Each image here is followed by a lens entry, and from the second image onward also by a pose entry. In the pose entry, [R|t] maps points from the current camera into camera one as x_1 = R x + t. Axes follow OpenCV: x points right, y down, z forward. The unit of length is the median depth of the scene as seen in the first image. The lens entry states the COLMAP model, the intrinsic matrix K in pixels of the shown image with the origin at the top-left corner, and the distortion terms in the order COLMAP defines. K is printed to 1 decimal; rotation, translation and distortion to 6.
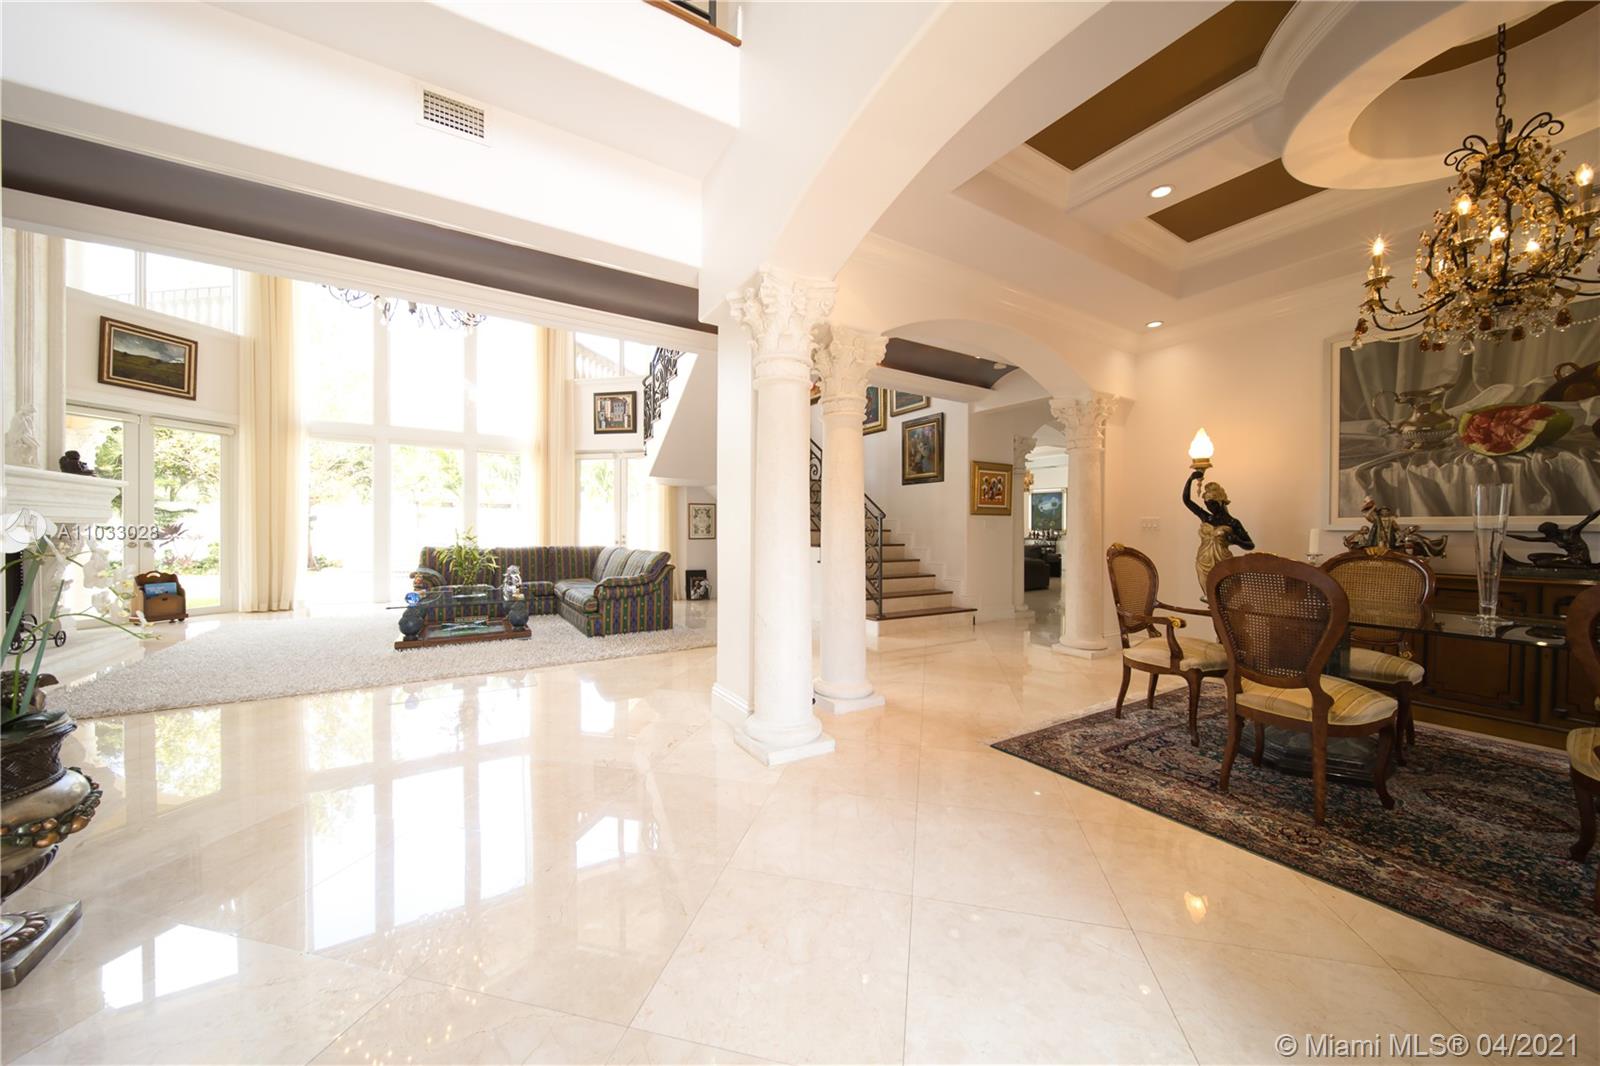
lens RADIAL K [[562.2, 0, 804.0], [0, 562.2, 531.4], [0, 0, 1]] dist [-0.000114, -0.000001]
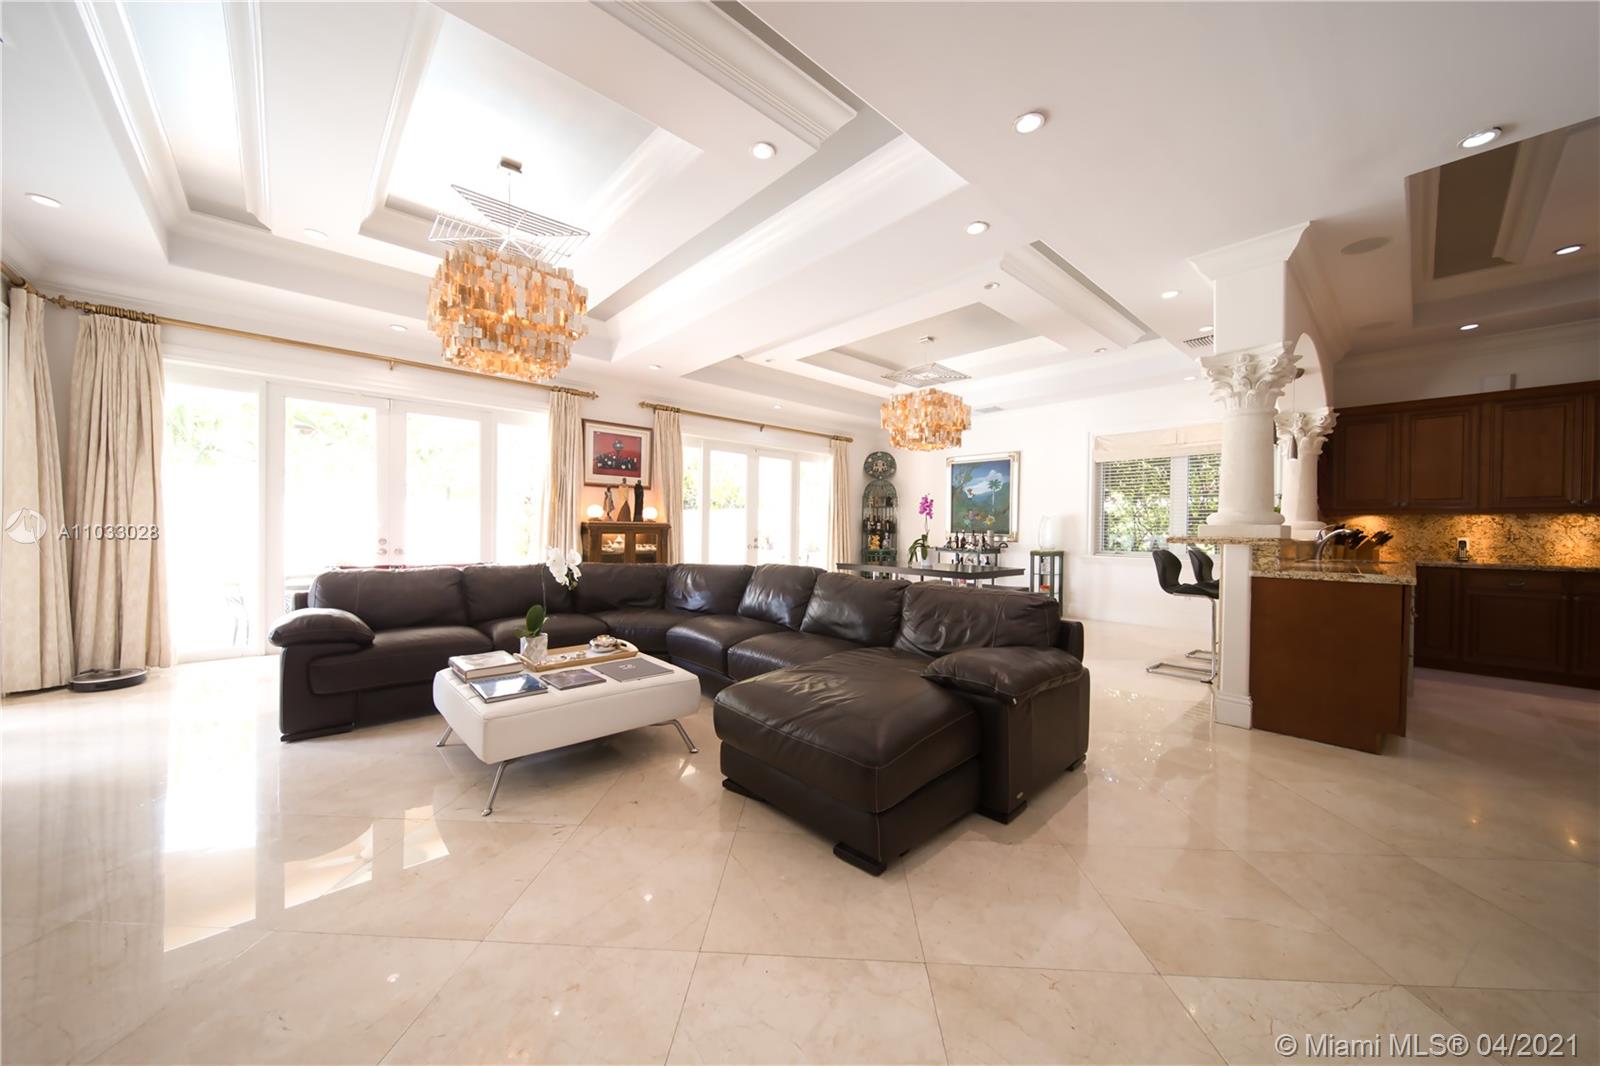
lens RADIAL K [[562.2, 0, 797.8], [0, 562.2, 534.8], [0, 0, 1]] dist [-0.000114, -0.000001]
pose [[0.983490, 0.004590, 0.180905, 0.172033], [-0.005133, 0.999984, 0.002532, -0.001364], [-0.180890, -0.003419, 0.983497, 0.520397]]
